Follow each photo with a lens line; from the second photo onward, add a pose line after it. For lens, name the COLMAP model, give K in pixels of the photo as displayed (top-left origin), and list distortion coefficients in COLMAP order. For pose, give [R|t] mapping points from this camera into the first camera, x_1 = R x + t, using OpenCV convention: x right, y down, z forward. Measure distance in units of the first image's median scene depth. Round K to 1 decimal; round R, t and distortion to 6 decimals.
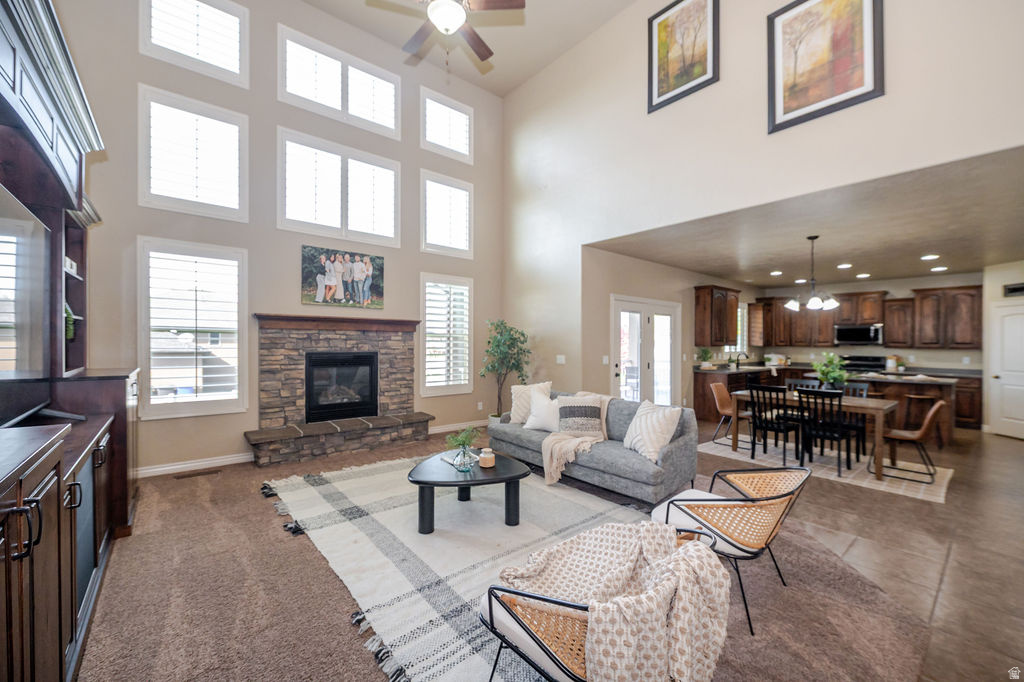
lens RADIAL K [[416.7, 0, 508.7], [0, 416.7, 346.7], [0, 0, 1]] dist [-0.006301, -0.000764]
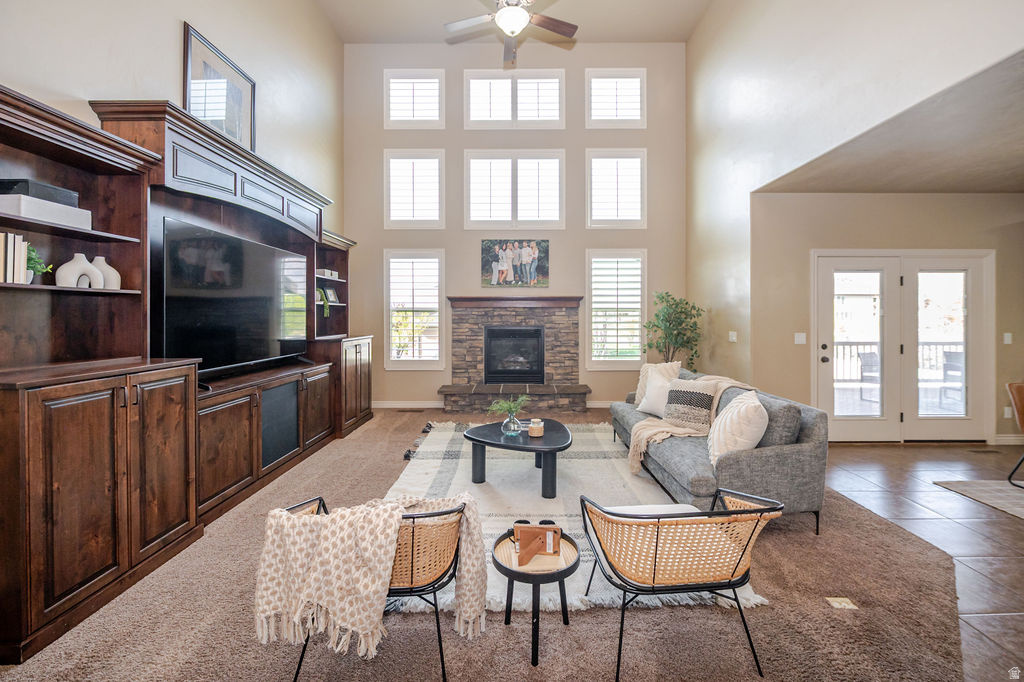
lens RADIAL K [[416.7, 0, 513.6], [0, 416.7, 321.0], [0, 0, 1]] dist [-0.006301, -0.000764]
pose [[0.760544, -0.002633, -0.649281, 0.325919], [0.001379, 0.999996, -0.002440, 0.001072], [0.649285, 0.000961, 0.760545, 0.100078]]
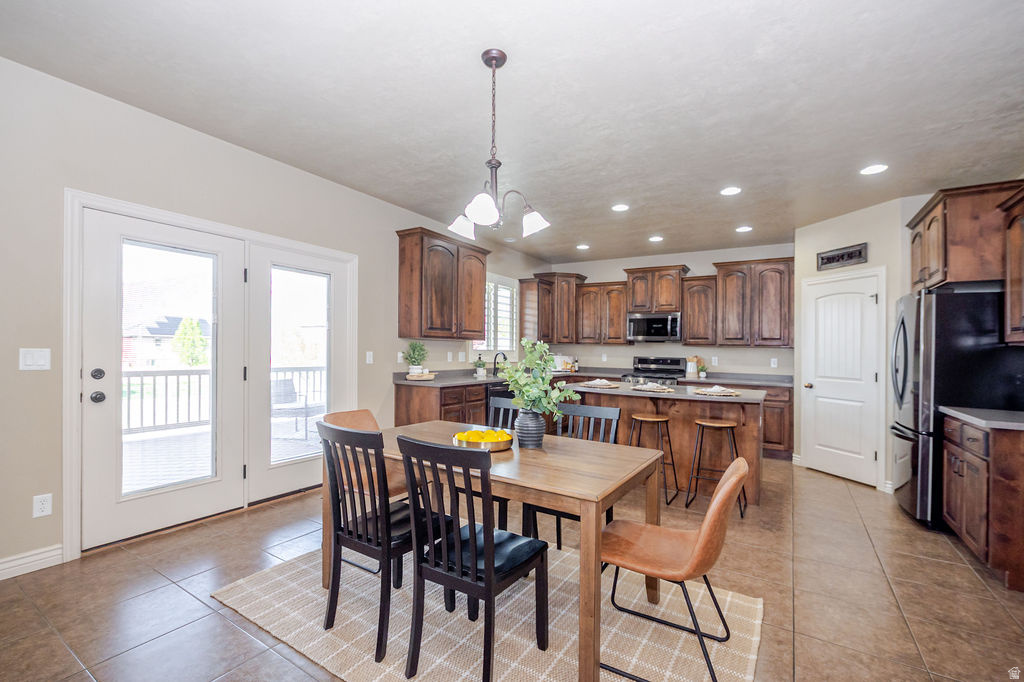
lens RADIAL K [[441.2, 0, 514.2], [0, 441.2, 351.7], [0, 0, 1]] dist [0.000560, 0.000156]
pose [[0.950205, 0.007567, 0.311533, 0.519693], [-0.007141, 0.999971, -0.002509, 0.022532], [-0.311543, 0.000160, 0.950232, 0.487041]]
